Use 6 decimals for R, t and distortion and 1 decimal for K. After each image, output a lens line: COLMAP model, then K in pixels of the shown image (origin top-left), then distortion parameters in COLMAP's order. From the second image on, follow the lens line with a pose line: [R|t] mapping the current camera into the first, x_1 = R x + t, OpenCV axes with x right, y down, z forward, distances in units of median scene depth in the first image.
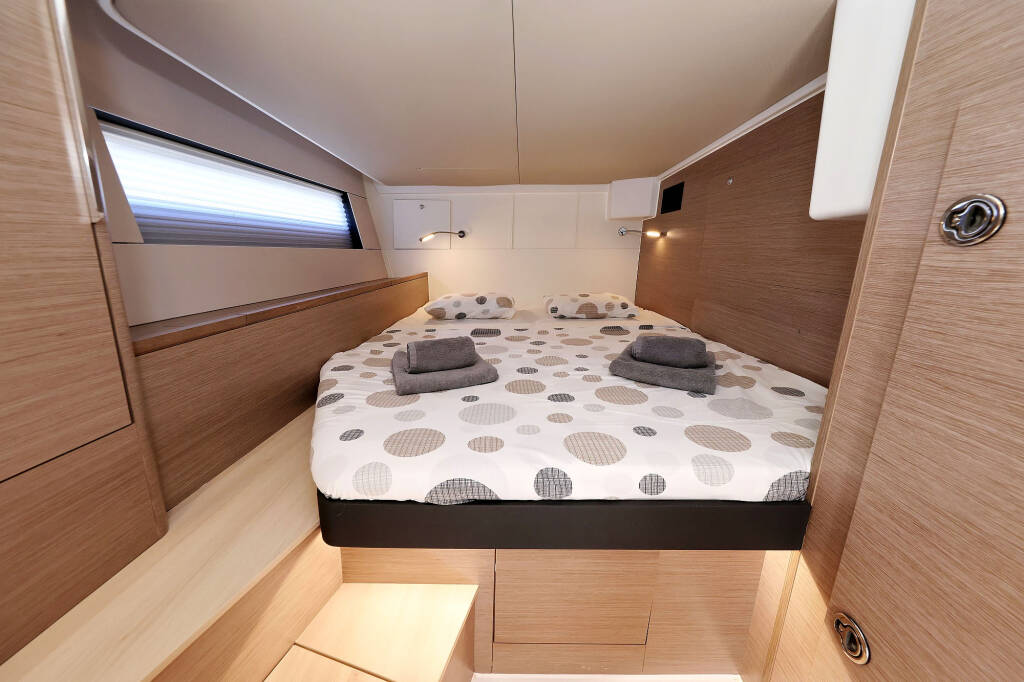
lens RADIAL K [[333.7, 0, 523.7], [0, 333.7, 369.5], [0, 0, 1]] dist [-0.001252, -0.000324]
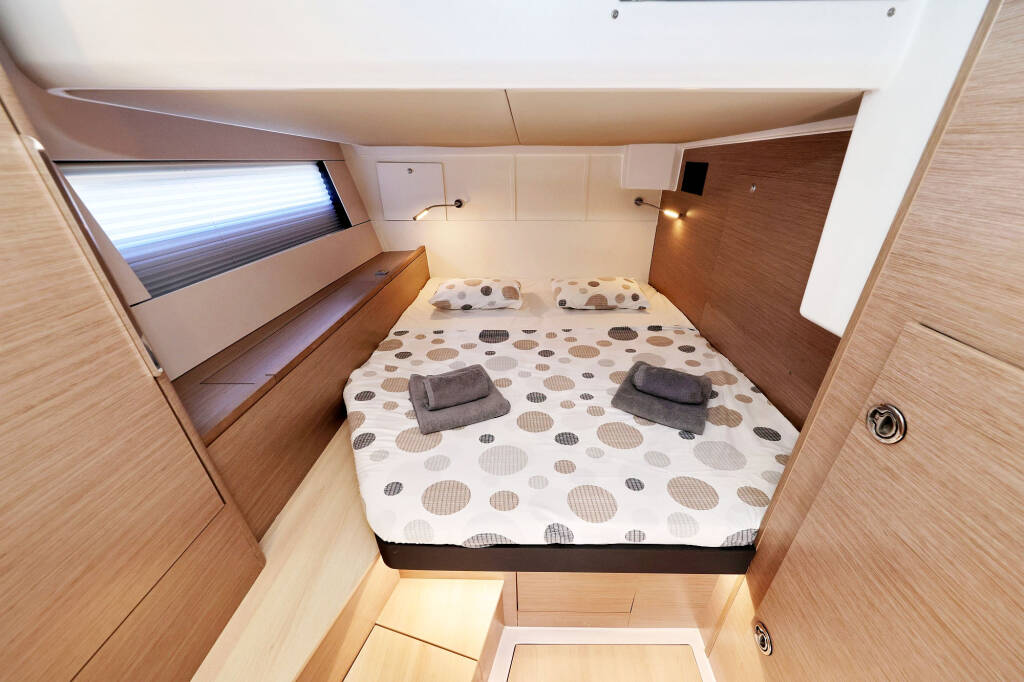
lens RADIAL K [[372.3, 0, 530.0], [0, 372.3, 360.5], [0, 0, 1]] dist [0.000248, 0.000281]
pose [[0.999239, -0.033452, -0.020073, 0.021406], [0.037833, 0.956490, 0.289301, -0.539219], [0.009522, -0.289840, 0.957028, -0.136393]]
